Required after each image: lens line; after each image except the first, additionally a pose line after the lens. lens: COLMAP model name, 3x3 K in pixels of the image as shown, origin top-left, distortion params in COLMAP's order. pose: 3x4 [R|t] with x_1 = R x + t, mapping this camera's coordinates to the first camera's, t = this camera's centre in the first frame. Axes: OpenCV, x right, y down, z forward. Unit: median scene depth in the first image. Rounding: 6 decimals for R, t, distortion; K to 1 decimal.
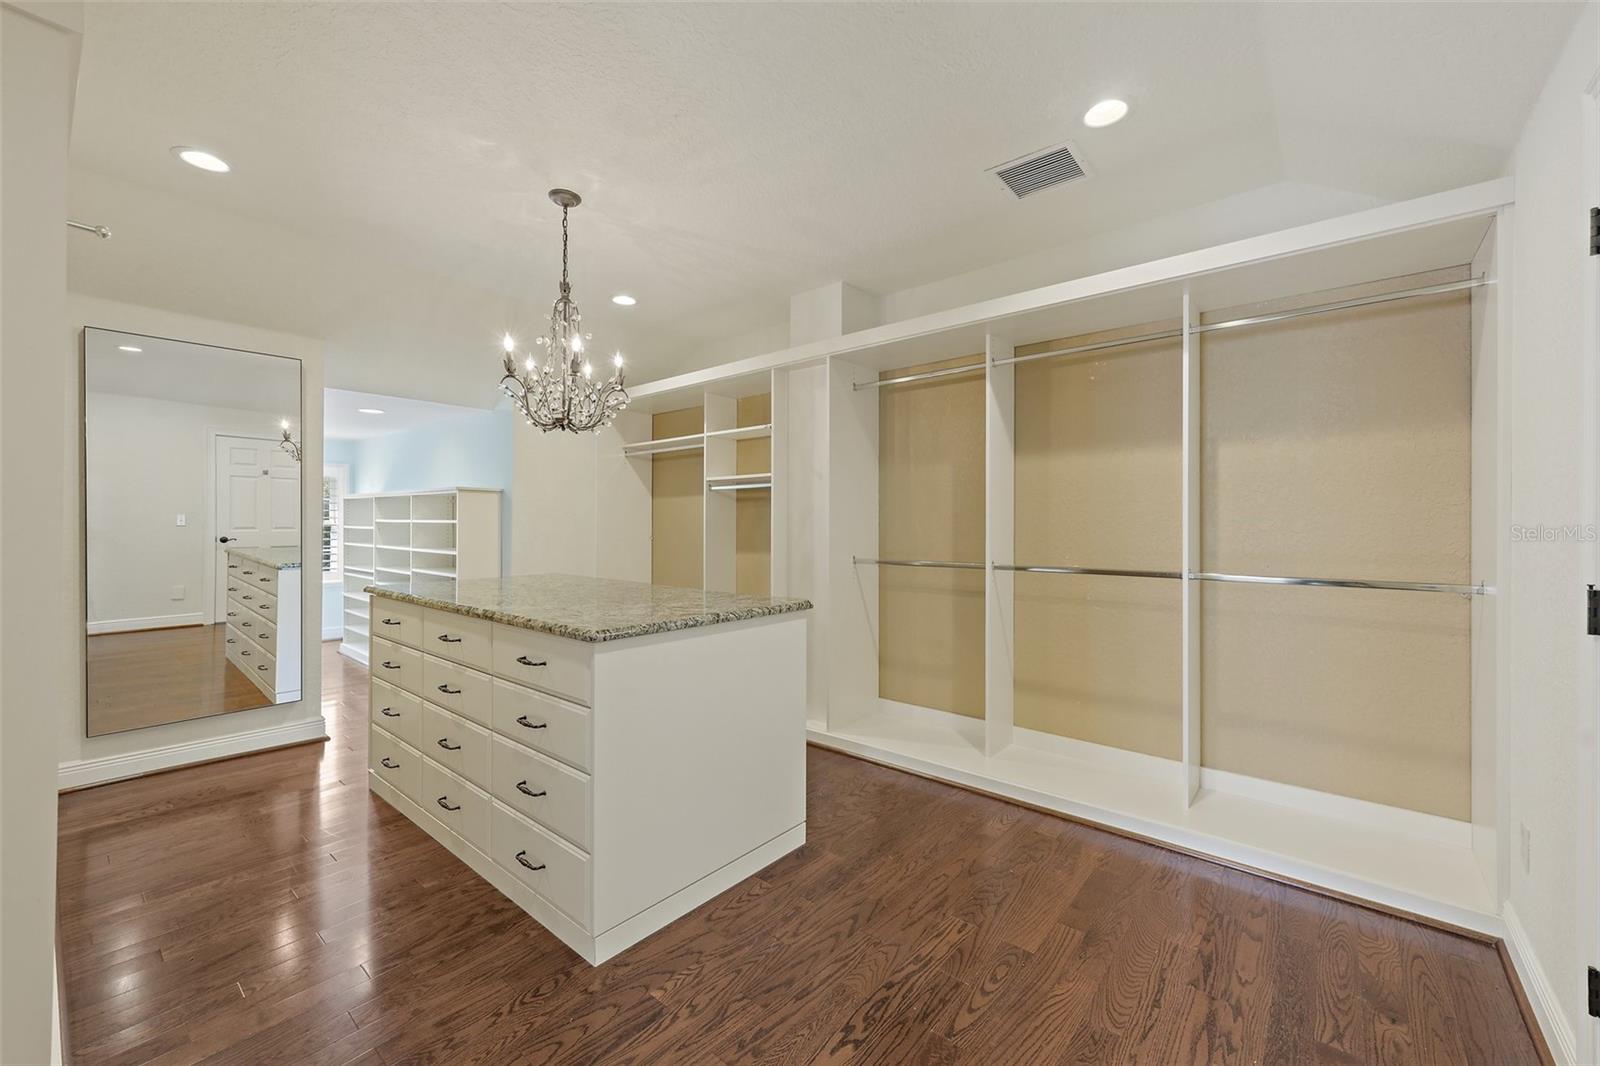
lens RADIAL K [[633.7, 0, 797.2], [0, 633.7, 523.4], [0, 0, 1]] dist [0.001472, 0.000261]
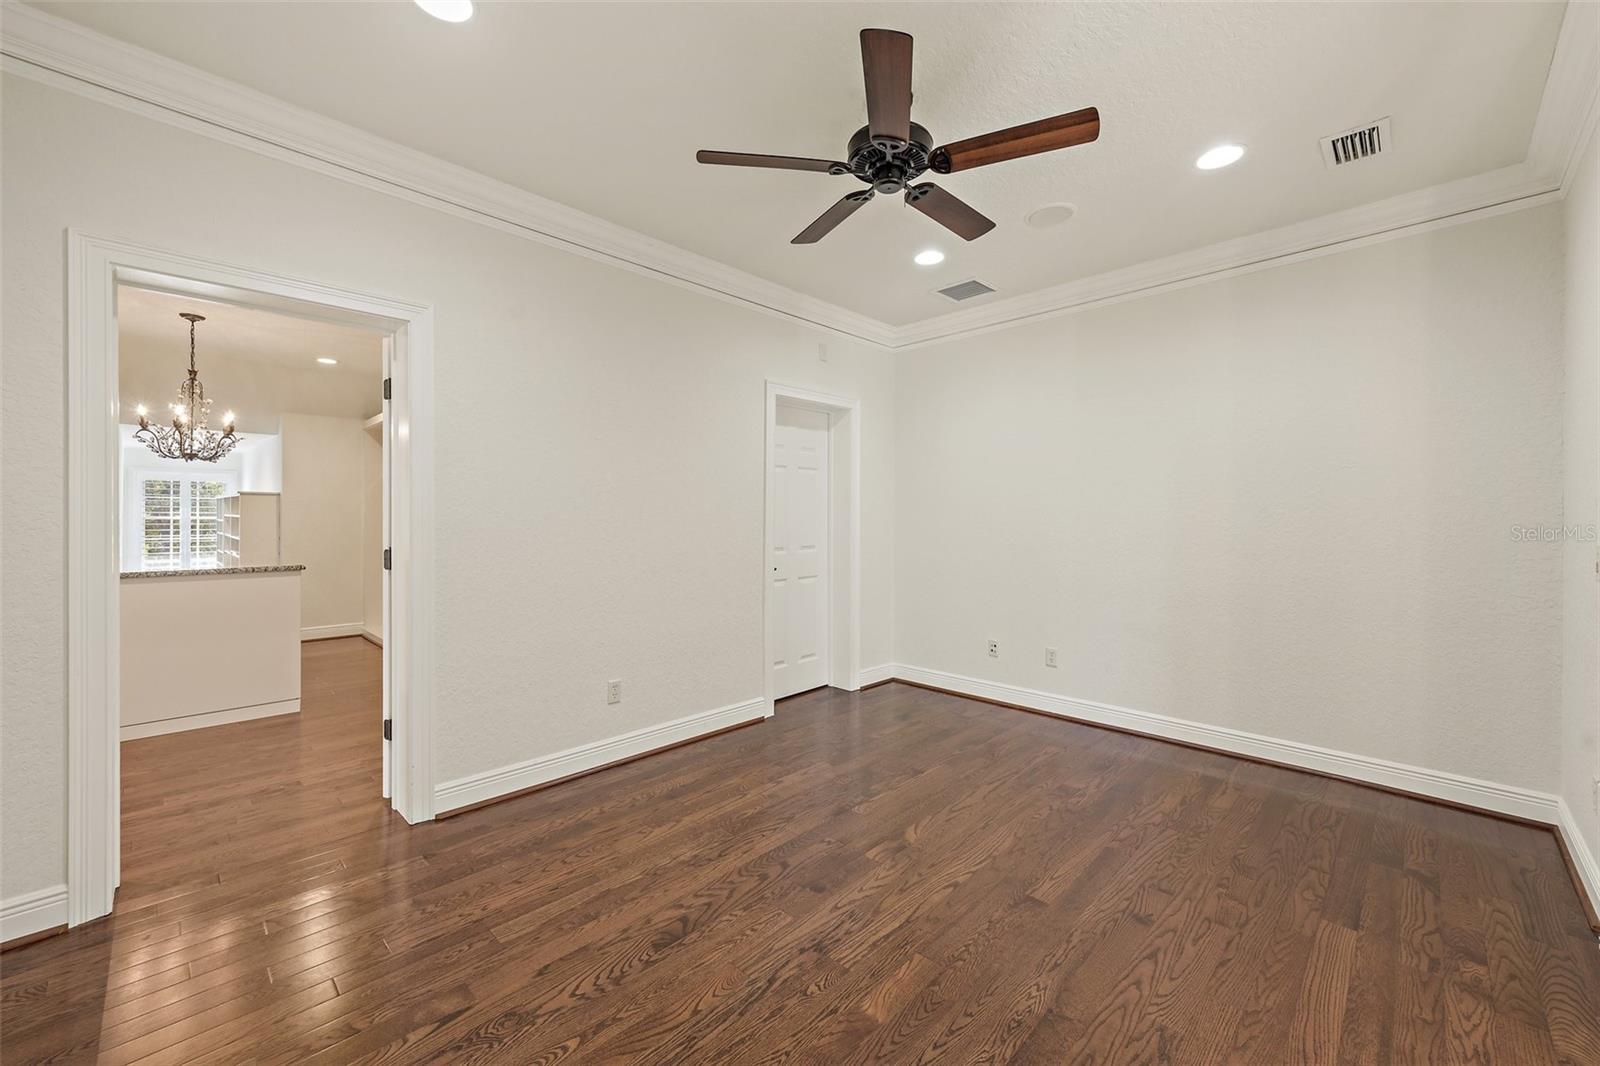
lens RADIAL K [[633.7, 0, 797.9], [0, 633.7, 522.6], [0, 0, 1]] dist [0.001472, 0.000261]
pose [[0.996916, 0.000953, -0.078467, 1.296305], [0.000005, 0.999925, 0.012208, -0.009976], [0.078473, -0.012171, 0.996842, -0.493852]]
